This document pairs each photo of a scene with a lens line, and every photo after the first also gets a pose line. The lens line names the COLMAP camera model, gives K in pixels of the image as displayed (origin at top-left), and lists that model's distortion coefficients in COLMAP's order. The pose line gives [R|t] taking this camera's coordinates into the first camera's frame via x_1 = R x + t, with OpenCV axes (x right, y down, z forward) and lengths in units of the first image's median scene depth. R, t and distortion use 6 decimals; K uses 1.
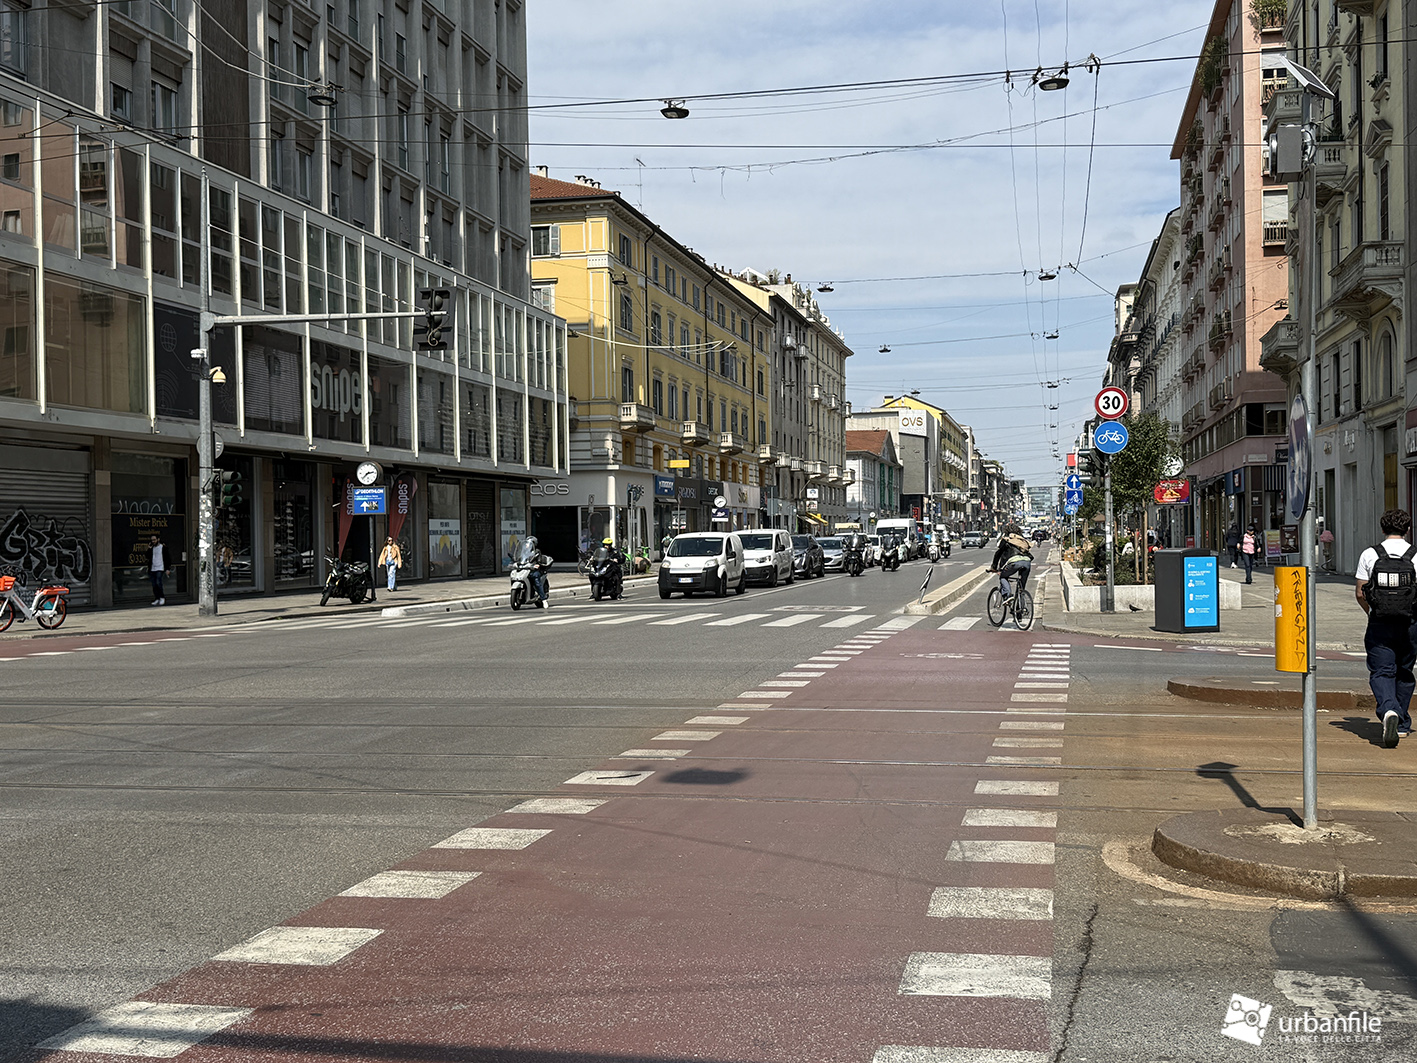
lens RADIAL K [[1488.0, 0, 708.5], [0, 1488.0, 531.5], [0, 0, 1]] dist [0.260214, -0.649577]
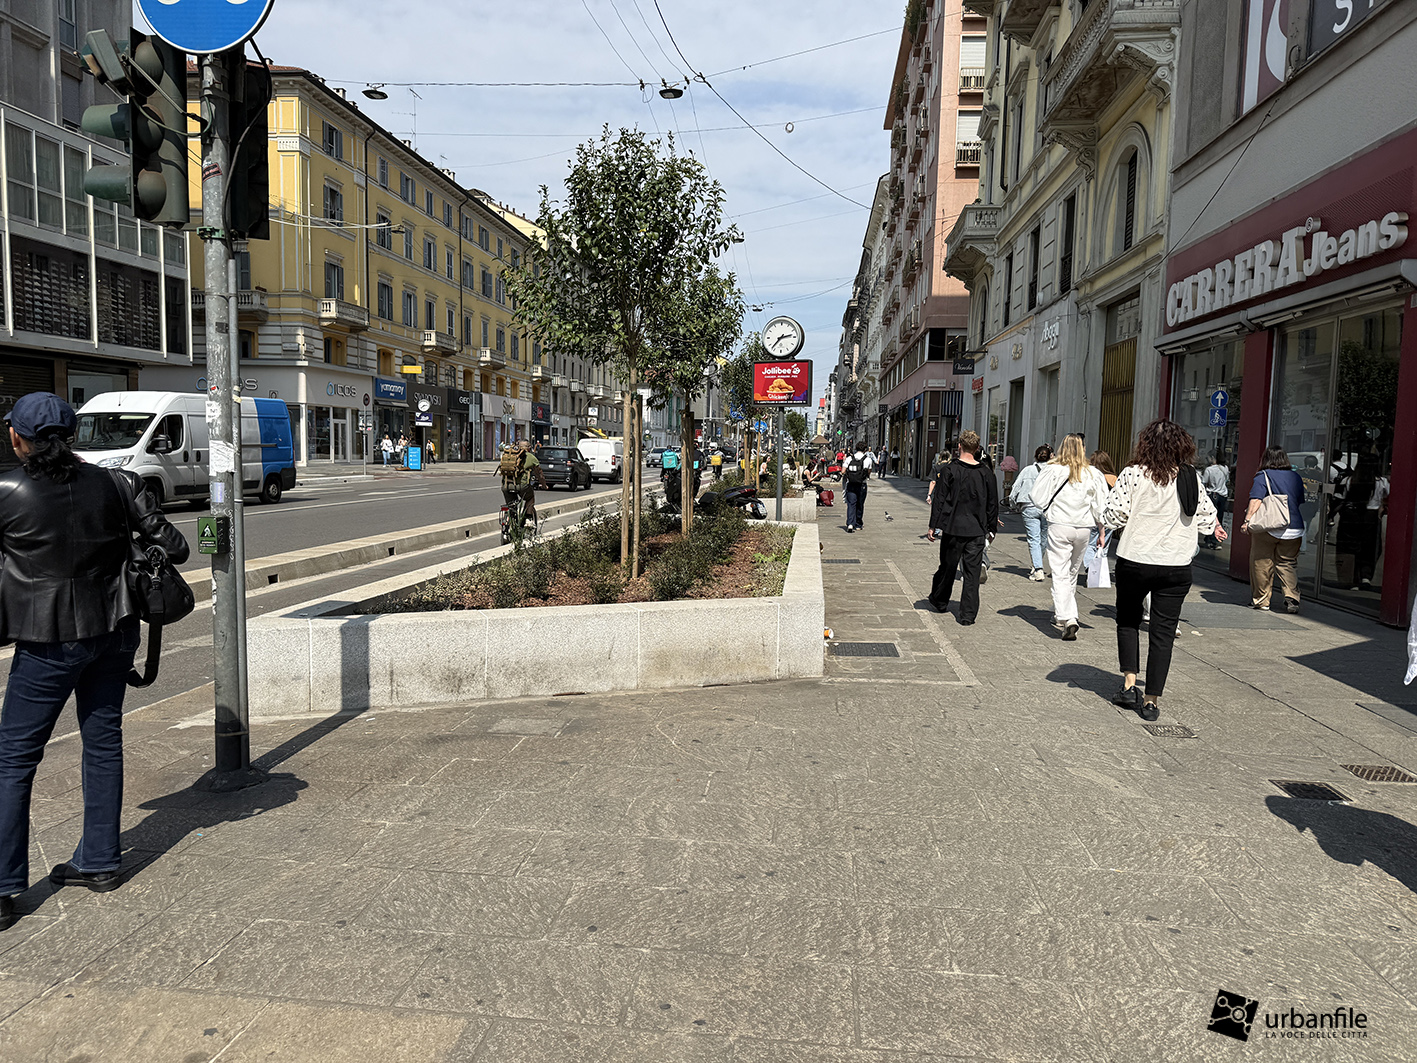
lens RADIAL K [[994.6, 0, 708.5], [0, 994.6, 531.5], [0, 0, 1]] dist [0.097619, -0.171091]
pose [[0.992360, 0.029628, 0.119768, 0.117866], [-0.039761, 0.995746, 0.083121, 0.000458], [-0.116796, -0.087248, 0.989316, 0.310859]]
